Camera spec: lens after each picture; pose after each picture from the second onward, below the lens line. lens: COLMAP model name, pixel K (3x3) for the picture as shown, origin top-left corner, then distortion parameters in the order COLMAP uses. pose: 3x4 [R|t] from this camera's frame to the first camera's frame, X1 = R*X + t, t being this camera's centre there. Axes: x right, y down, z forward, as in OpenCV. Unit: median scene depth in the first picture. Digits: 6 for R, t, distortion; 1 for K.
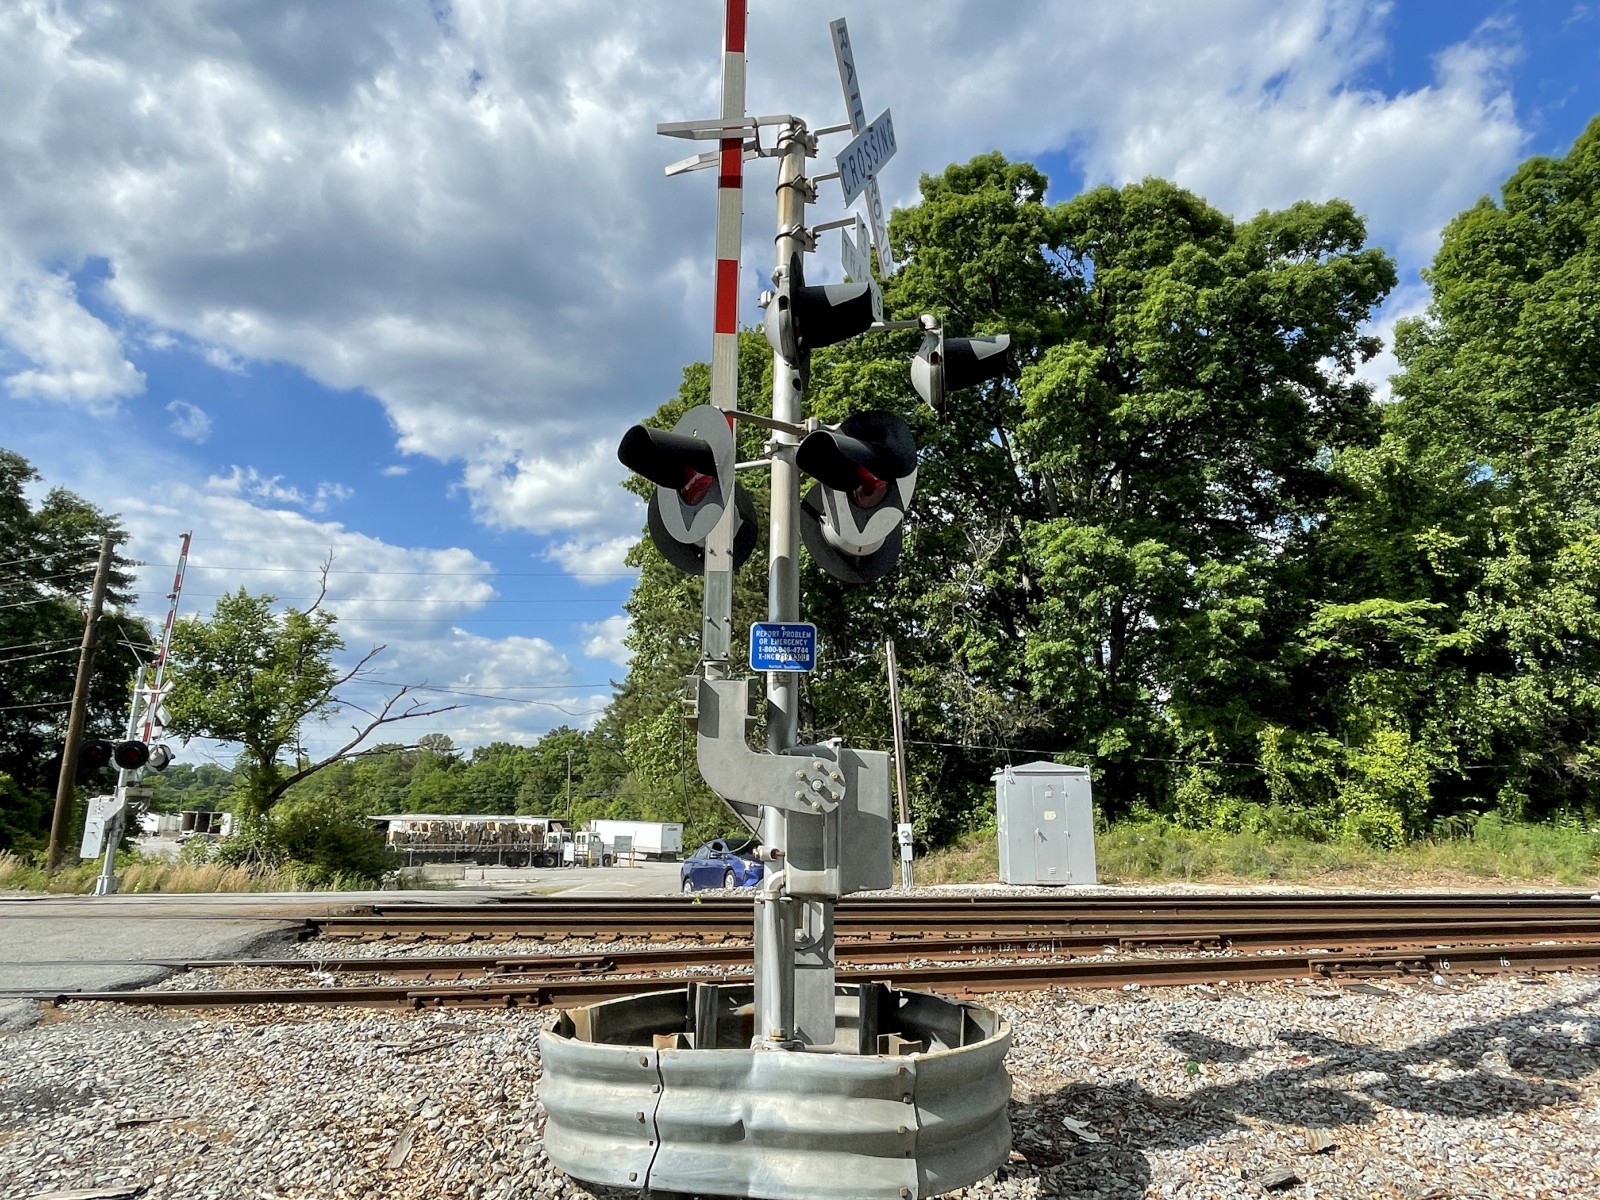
lens RADIAL K [[989.5, 0, 804.4], [0, 989.5, 592.1], [0, 0, 1]] dist [-0.007881, 0.001464]
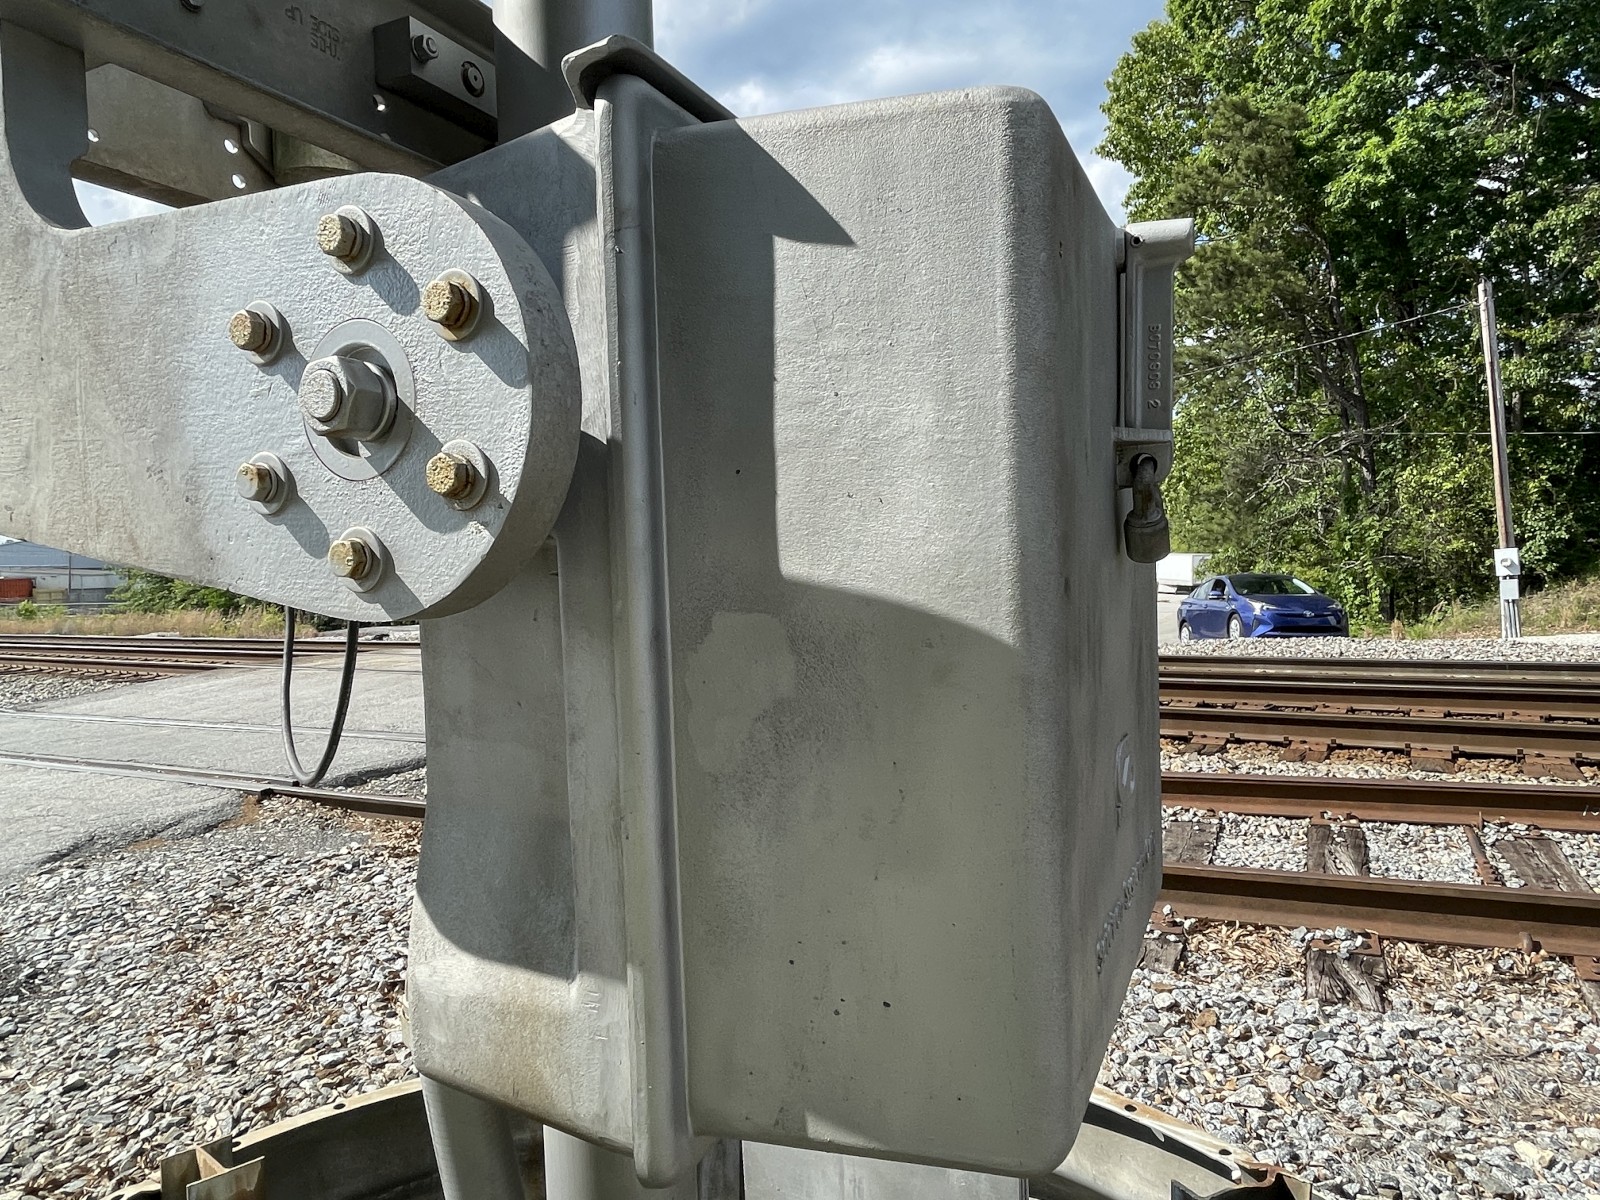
lens RADIAL K [[989.5, 0, 818.1], [0, 989.5, 595.5], [0, 0, 1]] dist [-0.007881, 0.001464]
pose [[0.868240, -0.010014, -0.496043, 0.019310], [0.141539, 0.963249, 0.228295, 0.030654], [0.475526, -0.268424, 0.837749, 0.139801]]
